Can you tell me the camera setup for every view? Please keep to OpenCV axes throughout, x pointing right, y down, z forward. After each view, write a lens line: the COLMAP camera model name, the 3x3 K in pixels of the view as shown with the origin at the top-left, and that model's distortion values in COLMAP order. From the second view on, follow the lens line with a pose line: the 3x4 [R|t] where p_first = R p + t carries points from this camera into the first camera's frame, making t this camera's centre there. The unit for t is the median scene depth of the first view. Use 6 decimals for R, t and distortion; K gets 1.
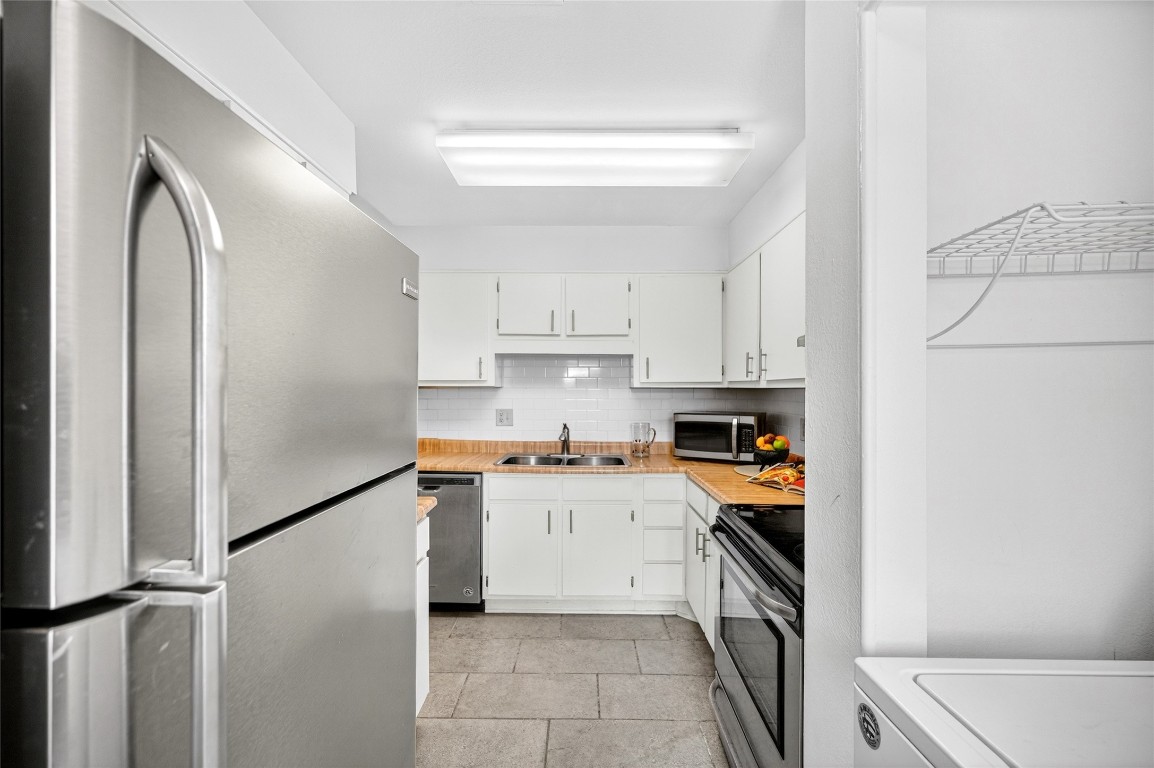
lens RADIAL K [[460.6, 0, 583.0], [0, 460.6, 385.9], [0, 0, 1]] dist [0.002052, 0.000377]
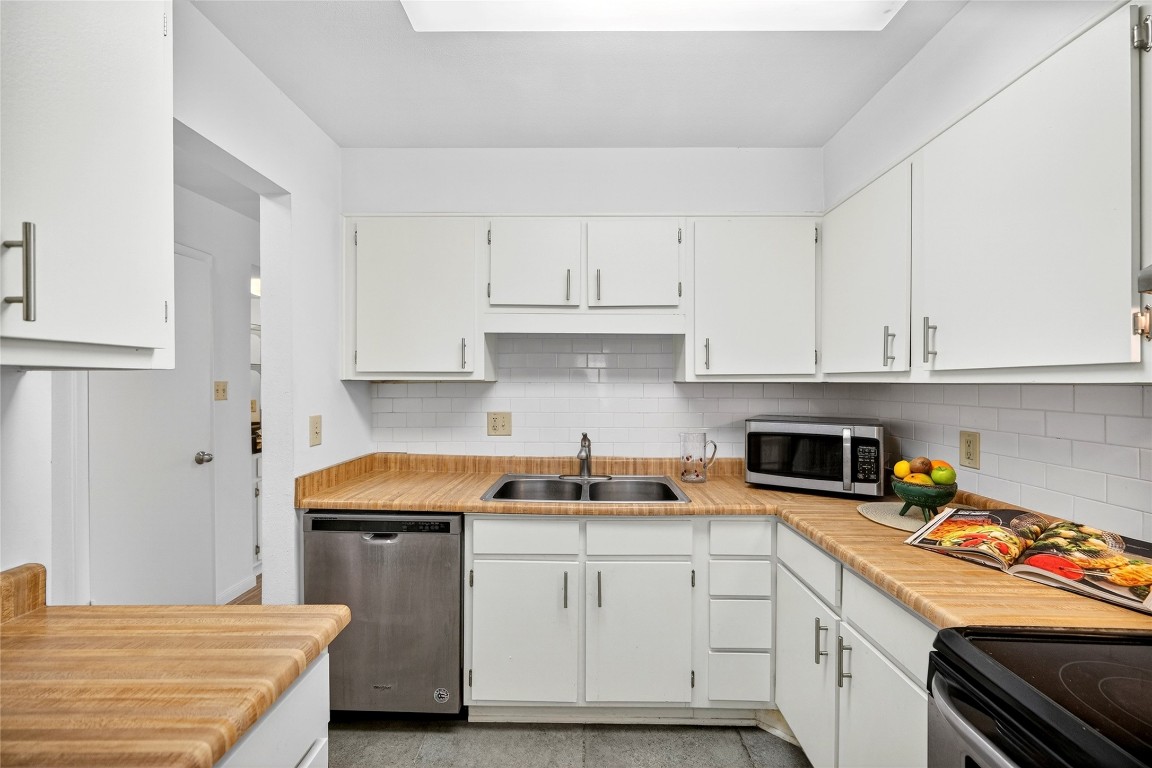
lens RADIAL K [[459.8, 0, 581.9], [0, 459.8, 385.9], [0, 0, 1]] dist [0.002052, 0.000377]
pose [[0.999973, 0.001002, -0.007325, -0.041078], [-0.000916, 0.999931, 0.011684, 0.001168], [0.007336, -0.011677, 0.999905, 0.317794]]
